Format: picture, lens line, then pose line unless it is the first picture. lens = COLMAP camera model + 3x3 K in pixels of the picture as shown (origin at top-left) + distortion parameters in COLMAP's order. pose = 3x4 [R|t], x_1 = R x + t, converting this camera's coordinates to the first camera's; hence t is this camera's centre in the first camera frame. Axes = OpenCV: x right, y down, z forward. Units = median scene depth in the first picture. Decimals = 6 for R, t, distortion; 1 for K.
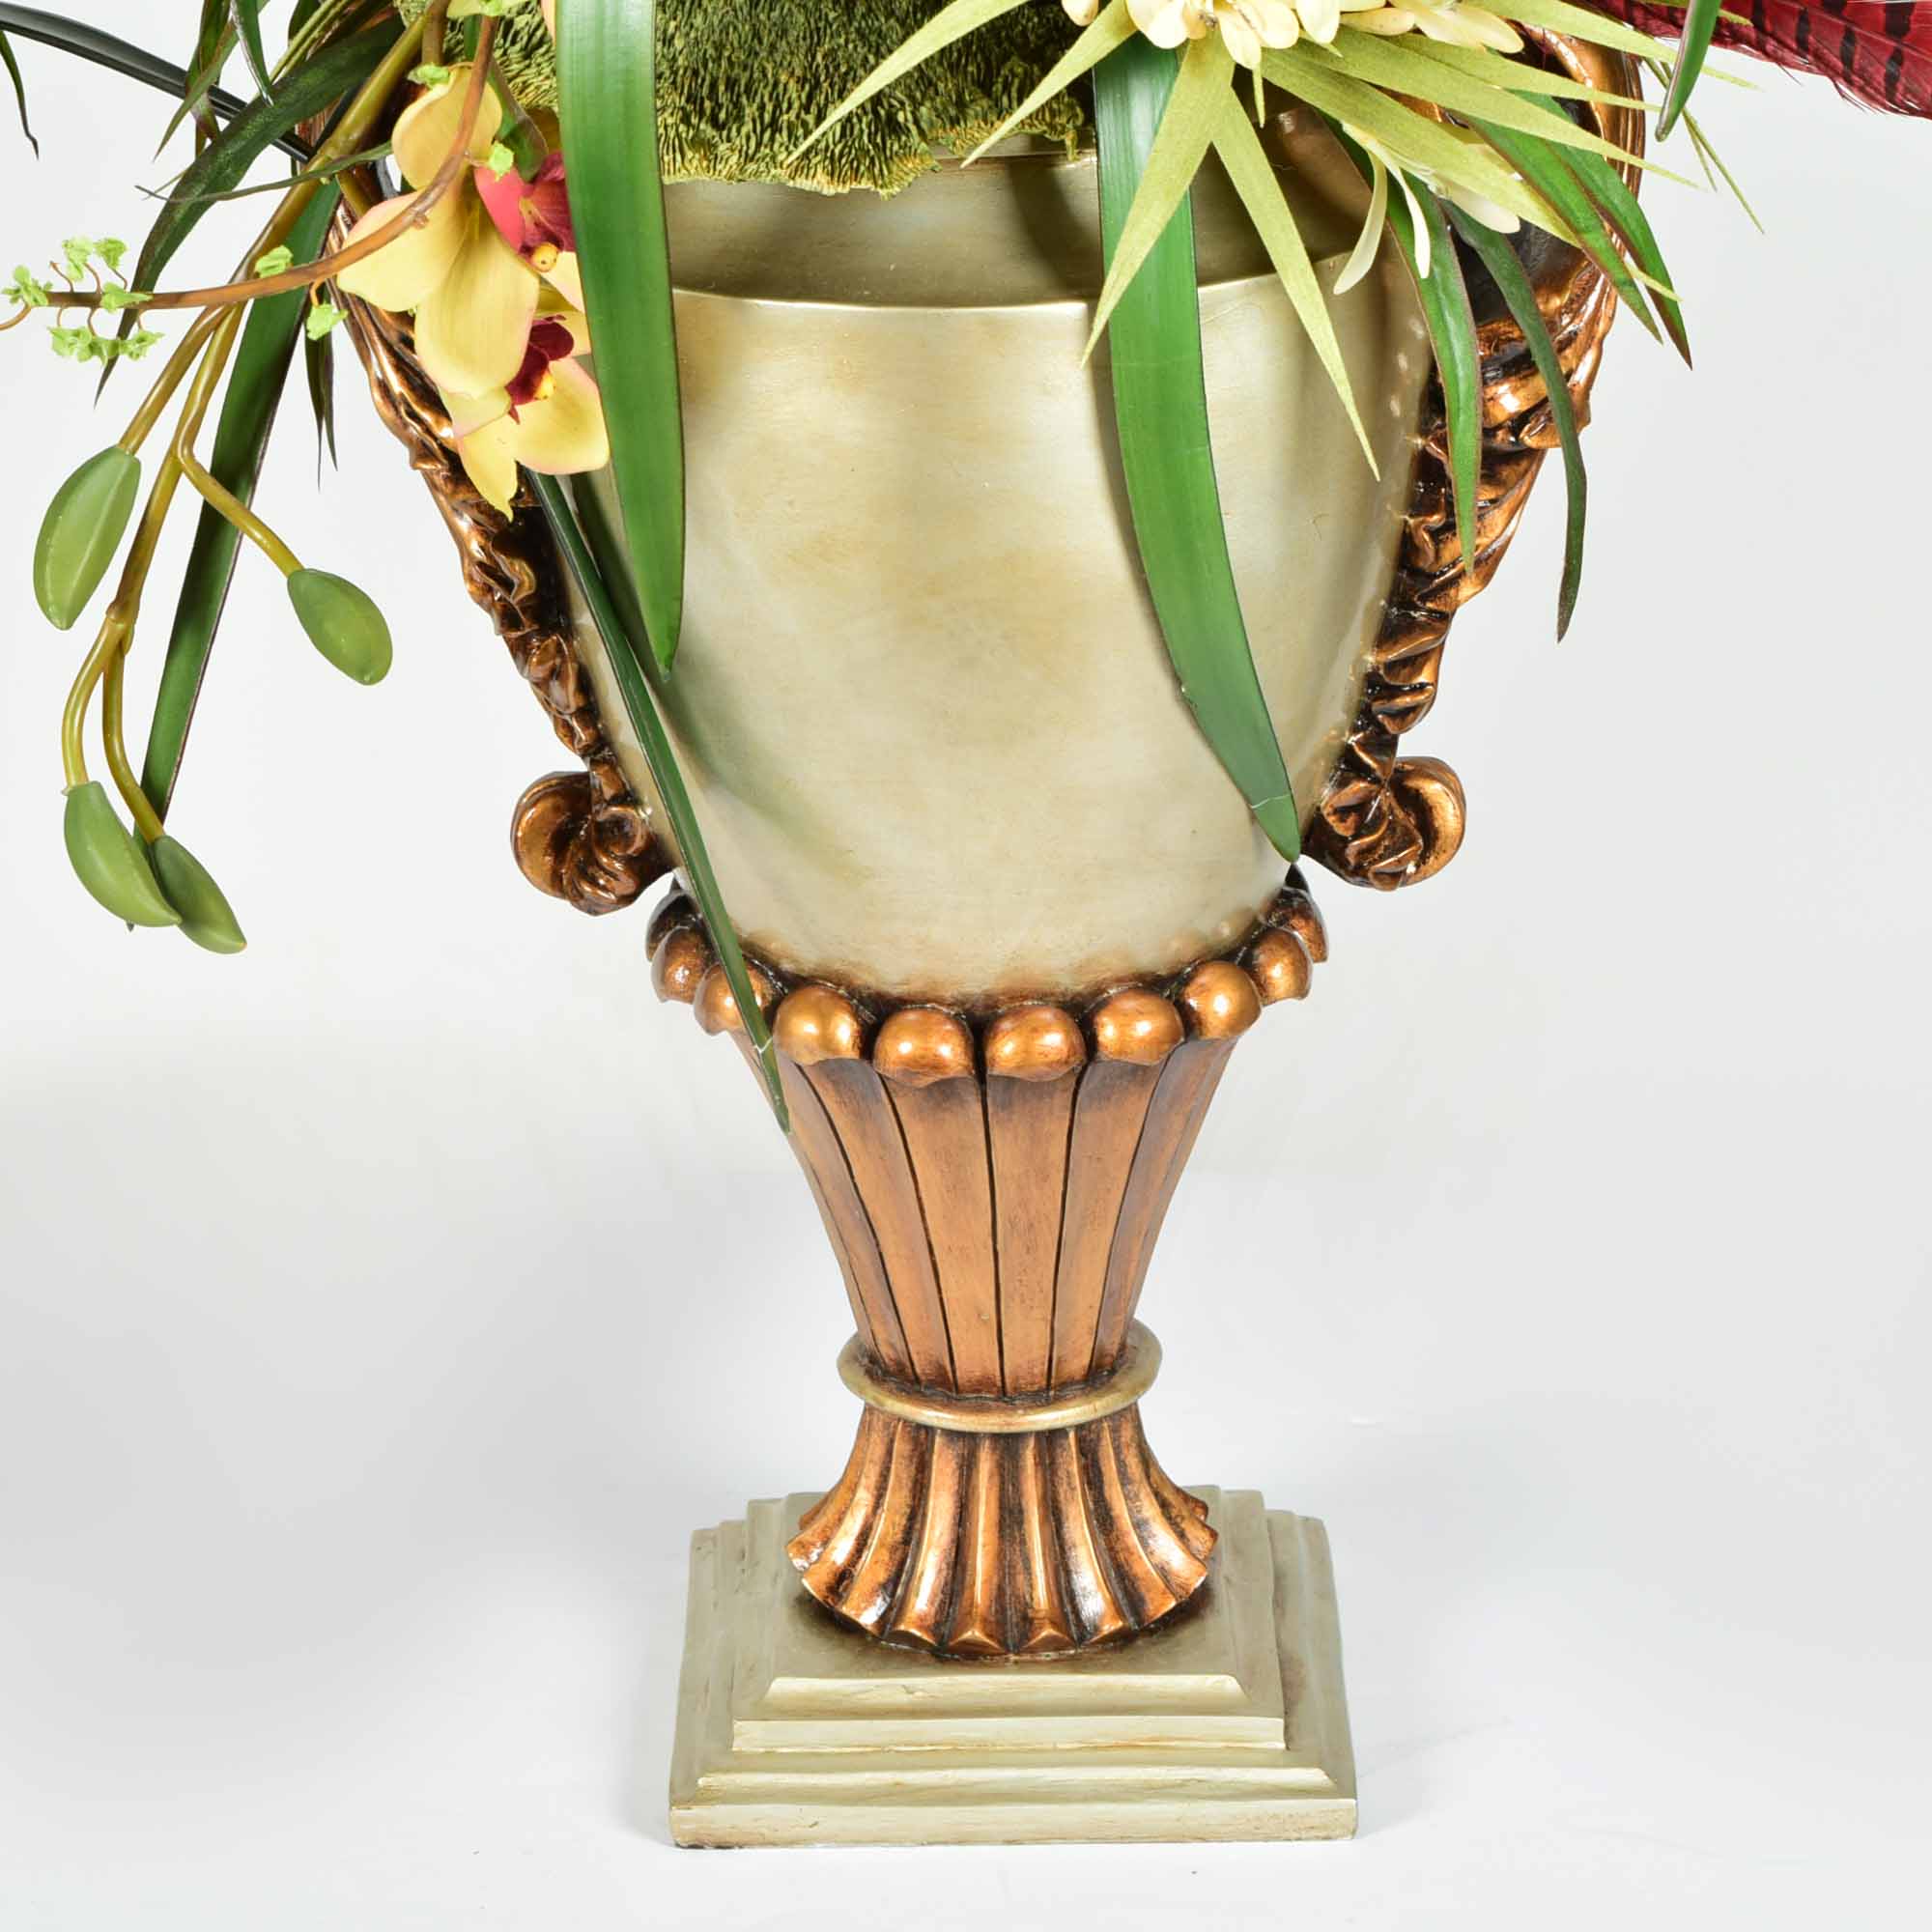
lens RADIAL K [[6613.8, 0, 965.1], [0, 6613.8, 967.0], [0, 0, 1]] dist [-0.058076, 0.000000]
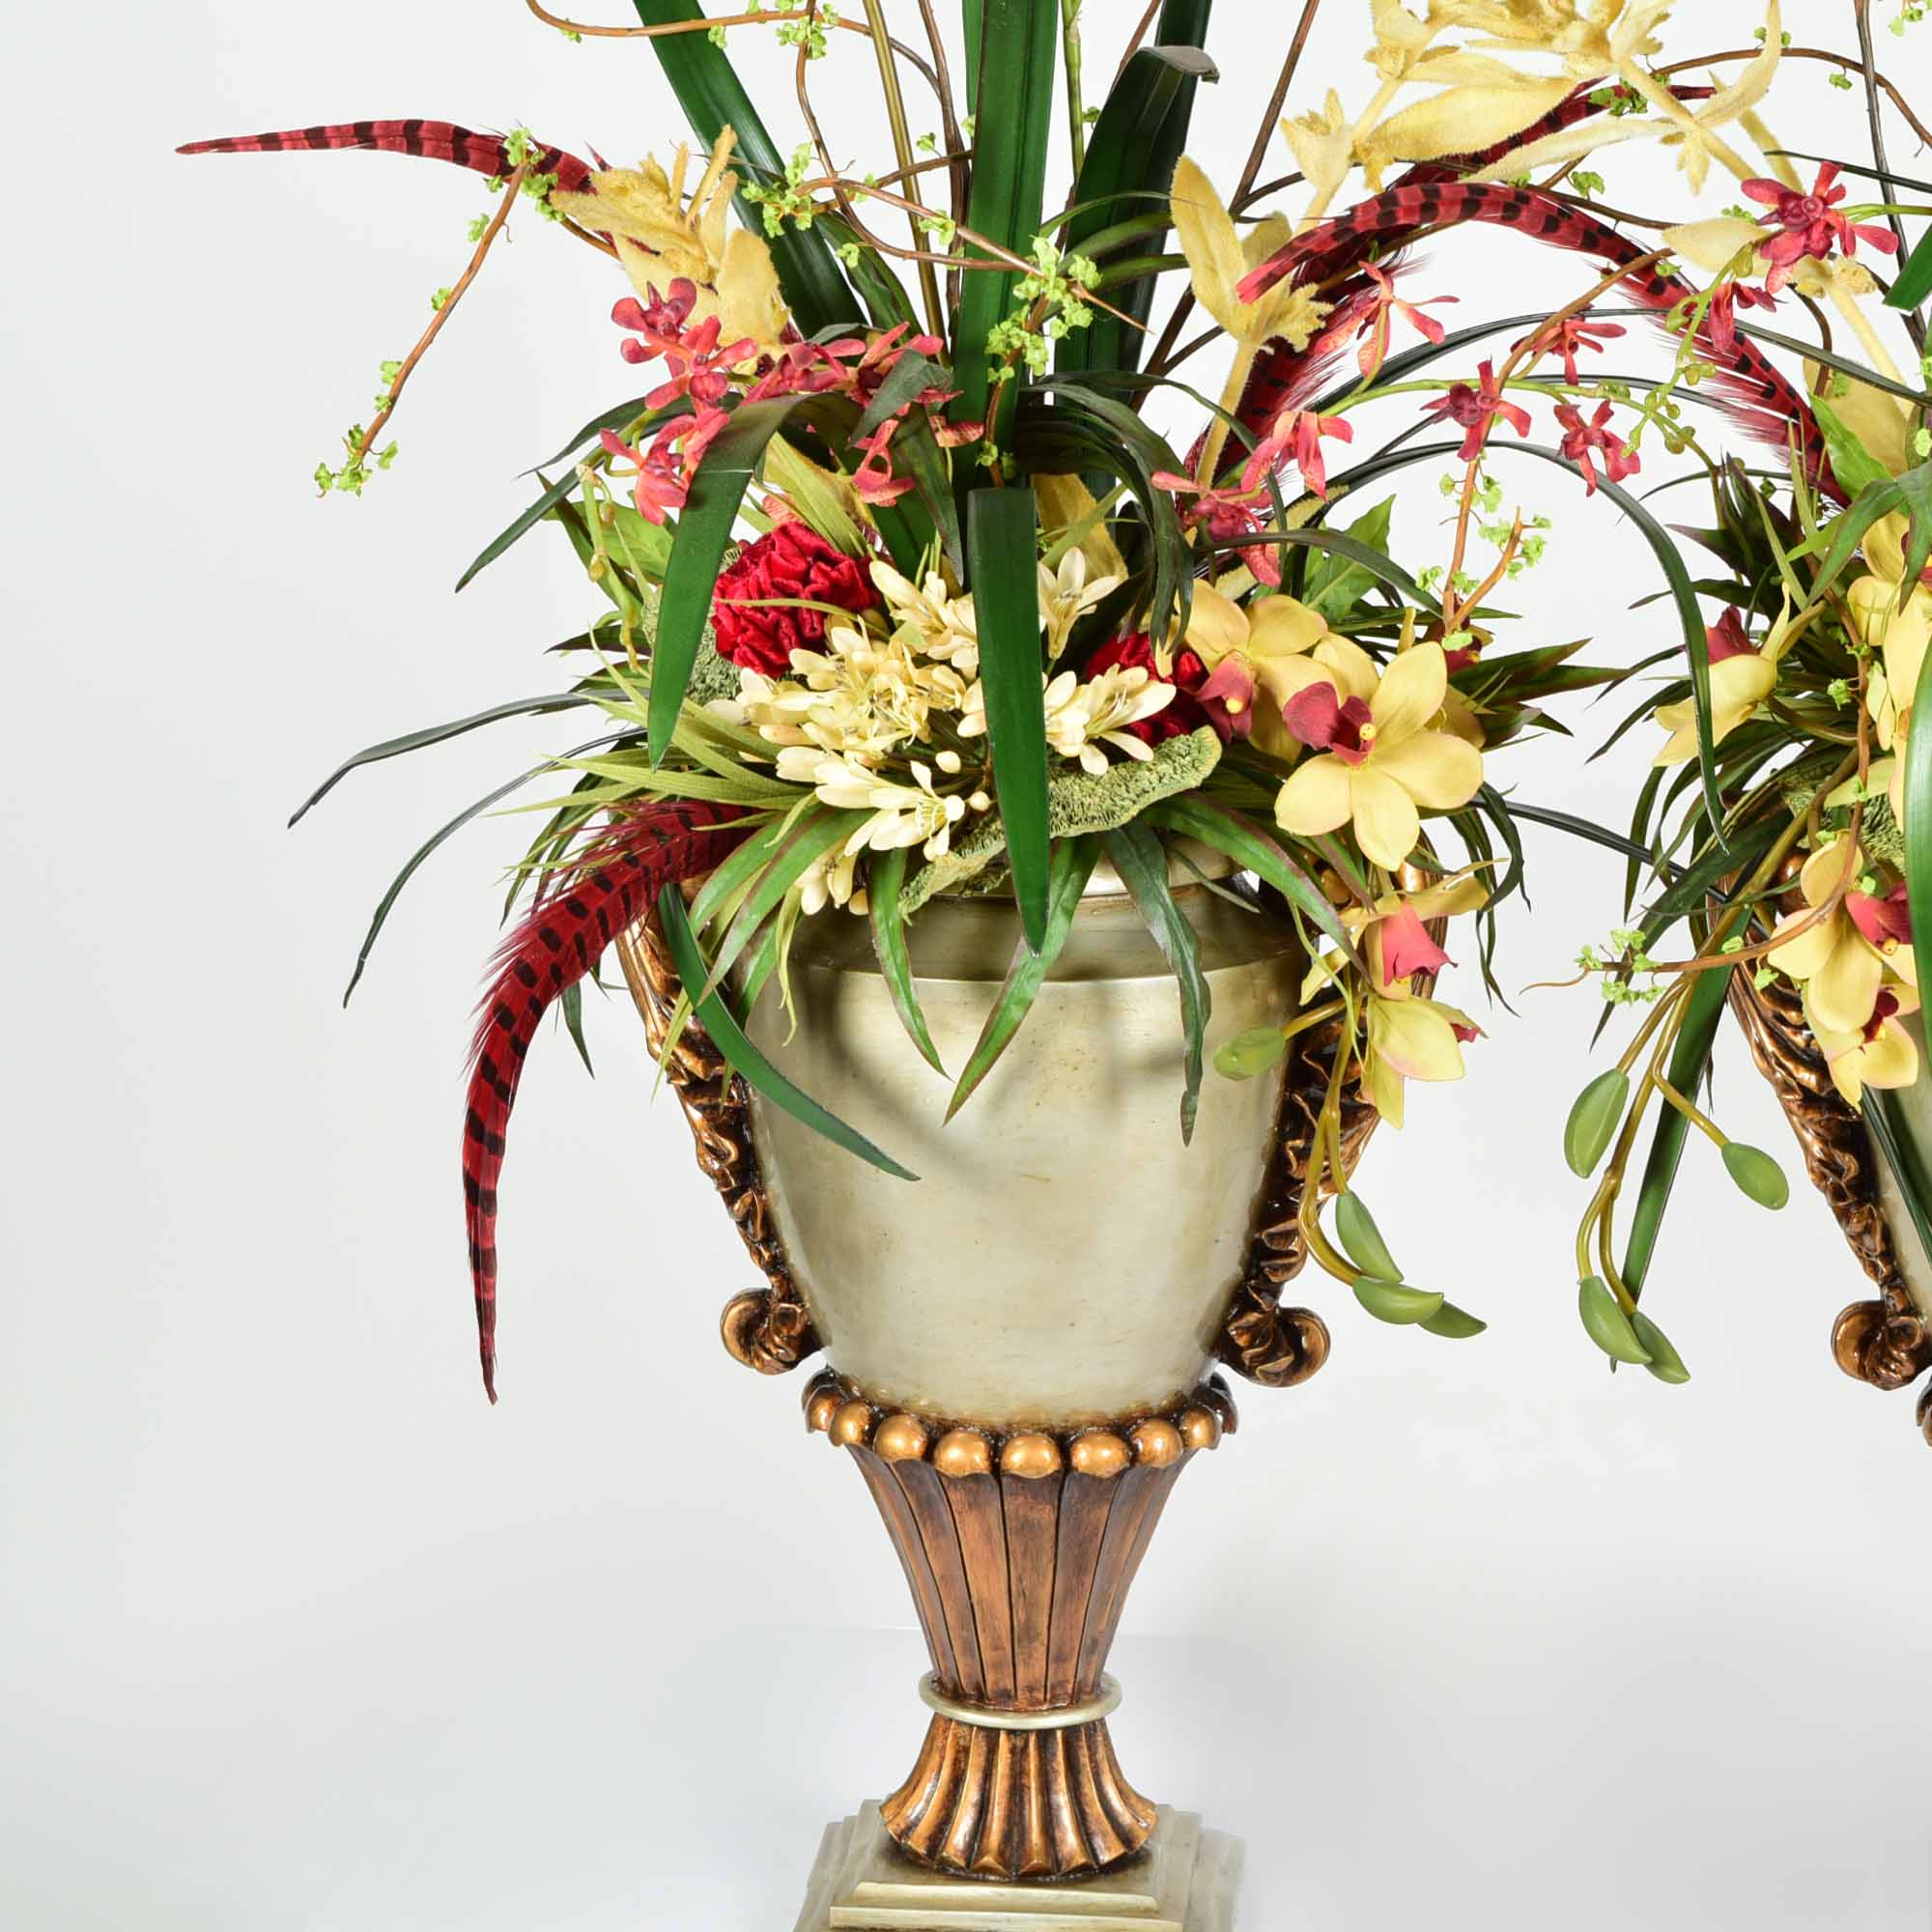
lens RADIAL K [[6613.8, 0, 971.8], [0, 6613.8, 962.1], [0, 0, 1]] dist [-0.058076, 0.000000]
pose [[0.990909, 0.000078, -0.134535, -0.065518], [-0.020773, 0.988095, -0.152433, 0.146106], [0.132922, 0.153842, 0.979114, -0.620272]]
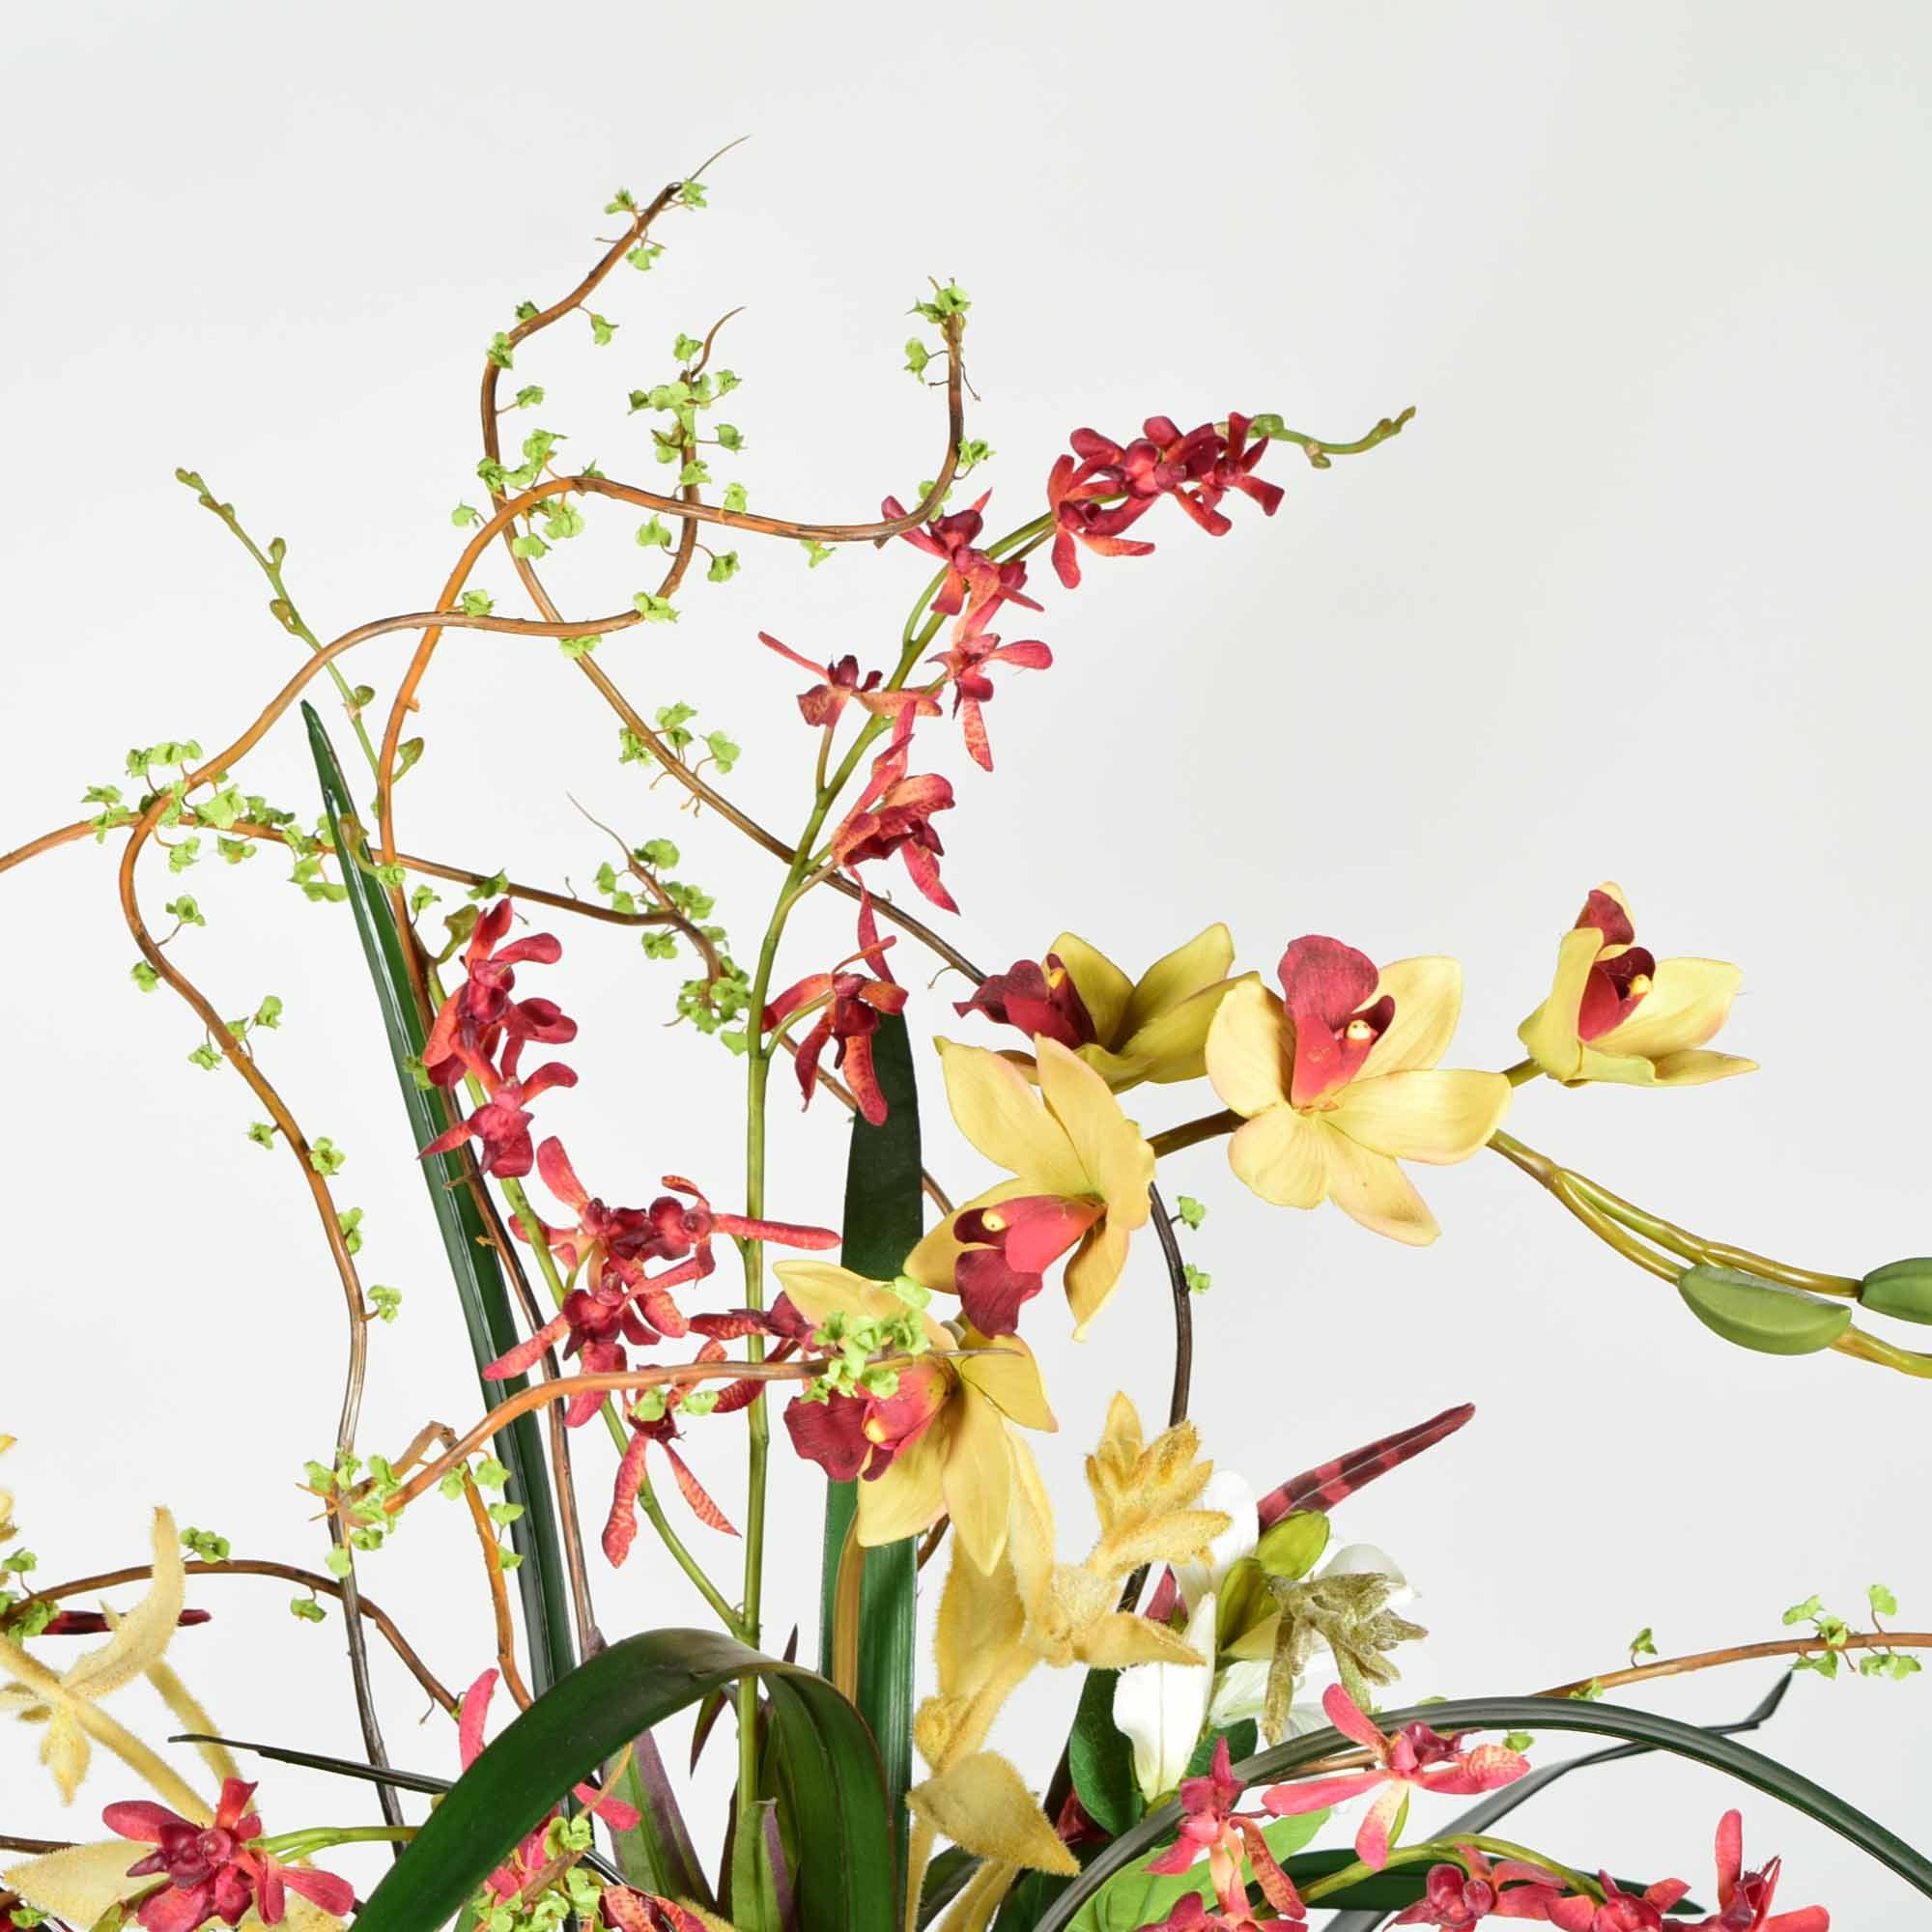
lens RADIAL K [[6613.8, 0, 963.0], [0, 6613.8, 969.8], [0, 0, 1]] dist [-0.058076, 0.000000]
pose [[0.999007, -0.029503, 0.033385, 0.002837], [0.038910, 0.942760, -0.331195, -0.061675], [-0.021702, 0.332165, 0.942972, -0.076408]]
